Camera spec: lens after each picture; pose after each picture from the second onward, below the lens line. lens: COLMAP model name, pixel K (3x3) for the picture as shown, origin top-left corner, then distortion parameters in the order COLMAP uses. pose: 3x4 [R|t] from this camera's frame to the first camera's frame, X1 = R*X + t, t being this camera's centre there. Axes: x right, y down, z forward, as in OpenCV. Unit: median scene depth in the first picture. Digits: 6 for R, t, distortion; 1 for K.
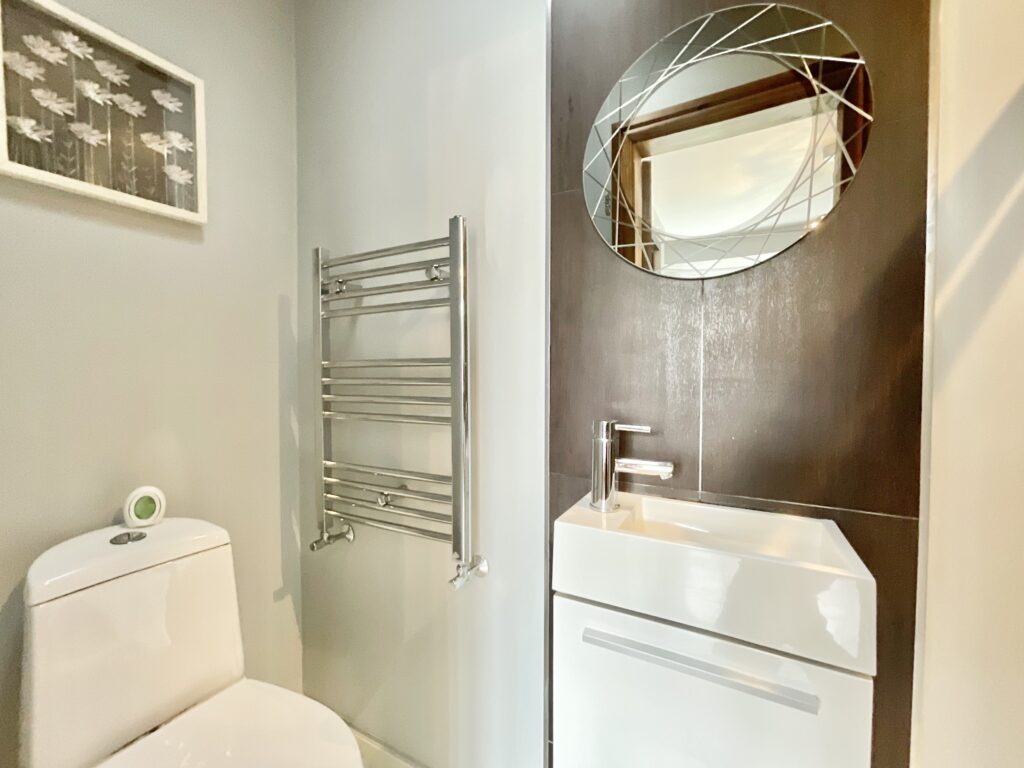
lens RADIAL K [[415.7, 0, 510.1], [0, 415.7, 385.4], [0, 0, 1]] dist [-0.005867, 0.001516]
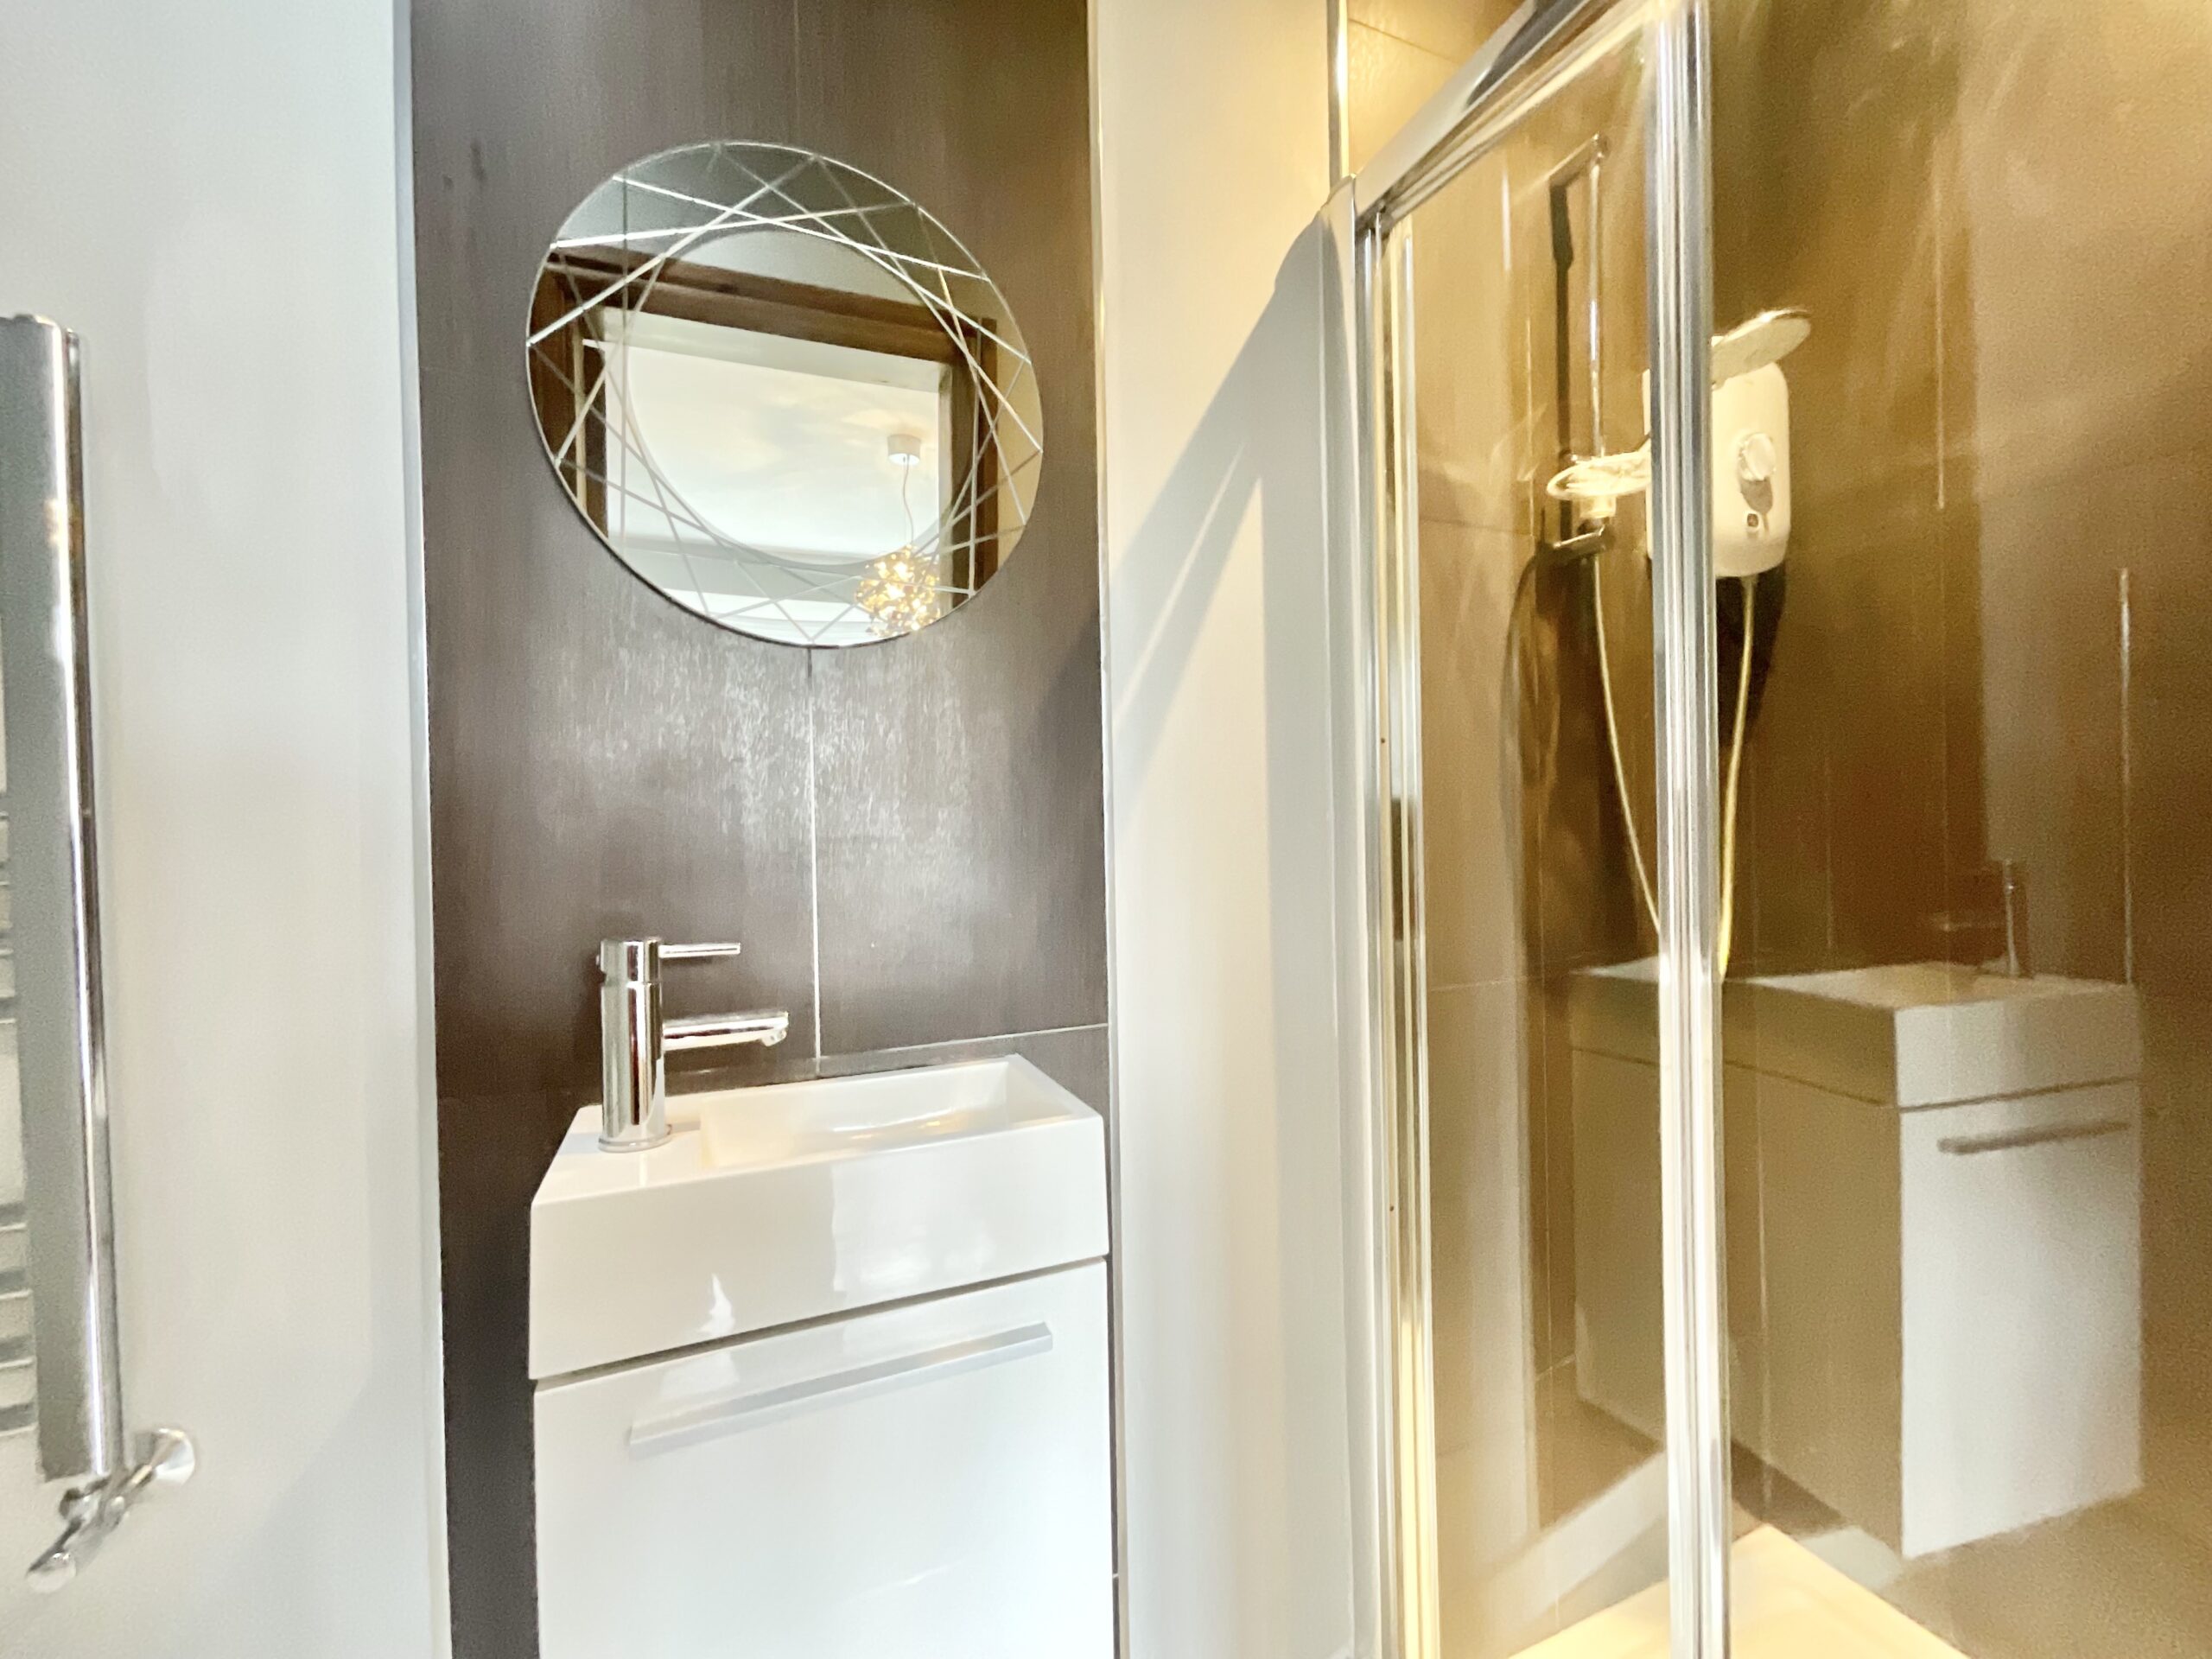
lens RADIAL K [[897.9, 0, 1099.1], [0, 897.9, 827.5], [0, 0, 1]] dist [-0.005867, 0.001516]
pose [[0.630192, -0.018446, 0.776220, -0.184144], [0.042342, 0.999047, -0.010635, -0.002886], [-0.775284, 0.039569, 0.630372, 0.018537]]
